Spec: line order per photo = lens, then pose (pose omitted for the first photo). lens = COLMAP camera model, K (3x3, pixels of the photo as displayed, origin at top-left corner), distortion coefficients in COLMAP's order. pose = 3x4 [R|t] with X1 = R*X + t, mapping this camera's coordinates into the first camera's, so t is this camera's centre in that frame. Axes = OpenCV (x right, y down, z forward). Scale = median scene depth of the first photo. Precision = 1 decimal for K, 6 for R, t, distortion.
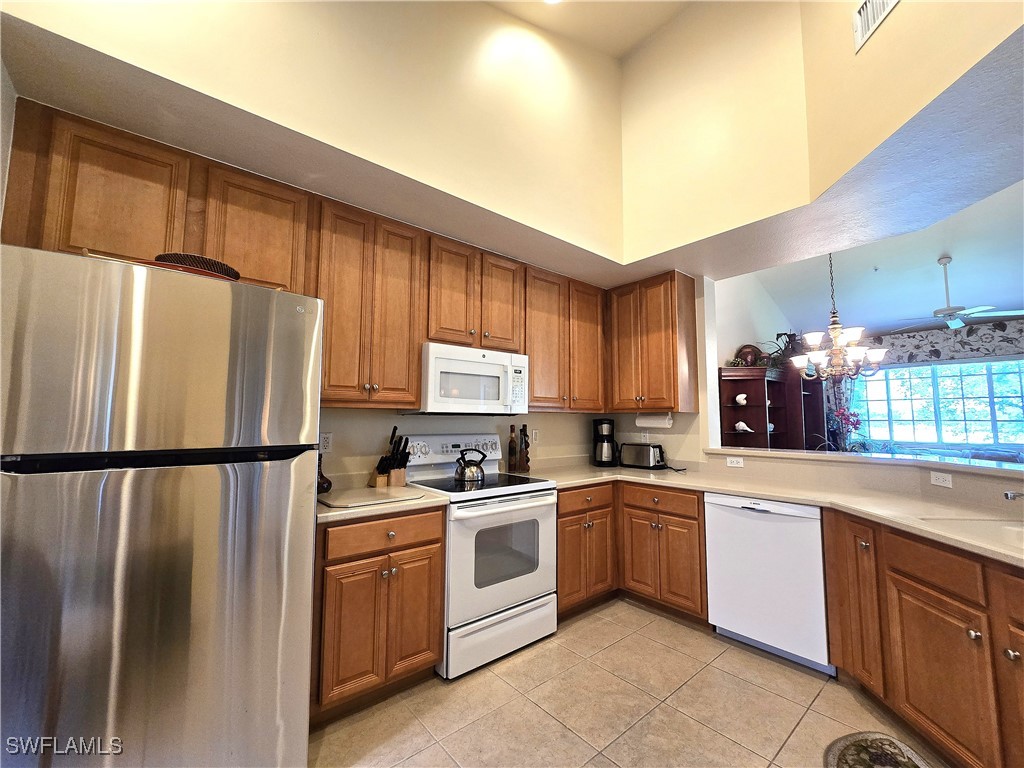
lens RADIAL K [[418.7, 0, 520.6], [0, 418.7, 383.2], [0, 0, 1]] dist [-0.001718, -0.000075]
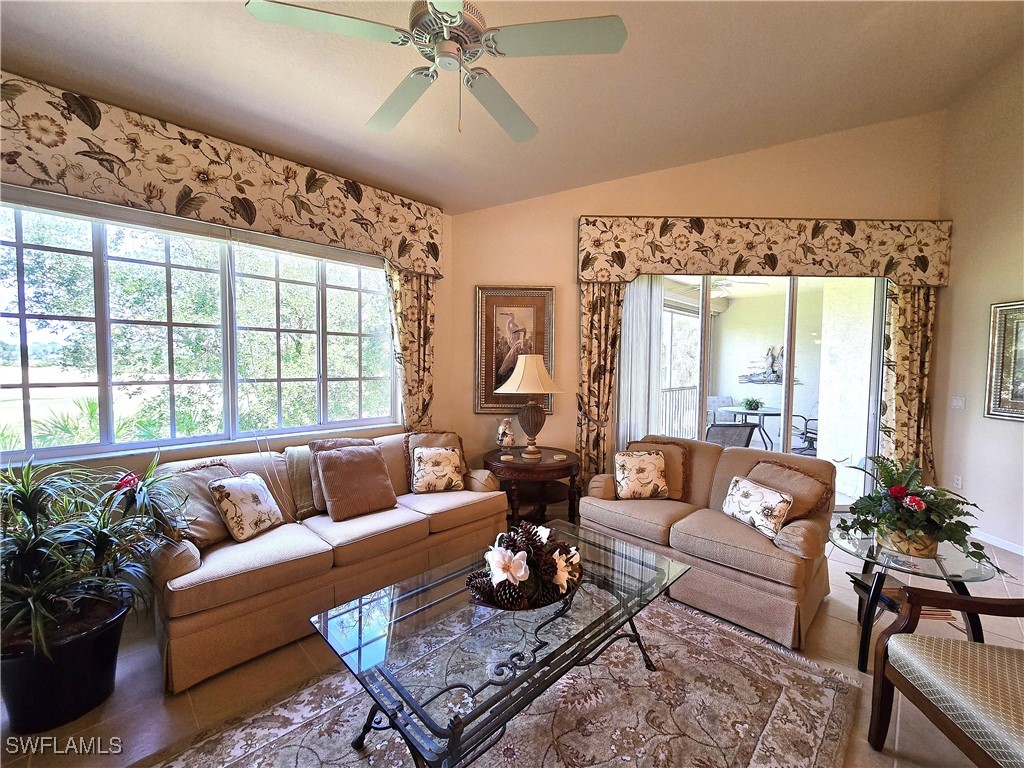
lens RADIAL K [[418.7, 0, 520.6], [0, 418.7, 383.2], [0, 0, 1]] dist [-0.001718, -0.000075]
pose [[-0.082429, -0.052015, 0.995239, 1.531659], [-0.100291, 0.994000, 0.043644, 0.120786], [-0.991538, -0.096216, -0.087151, 2.022109]]
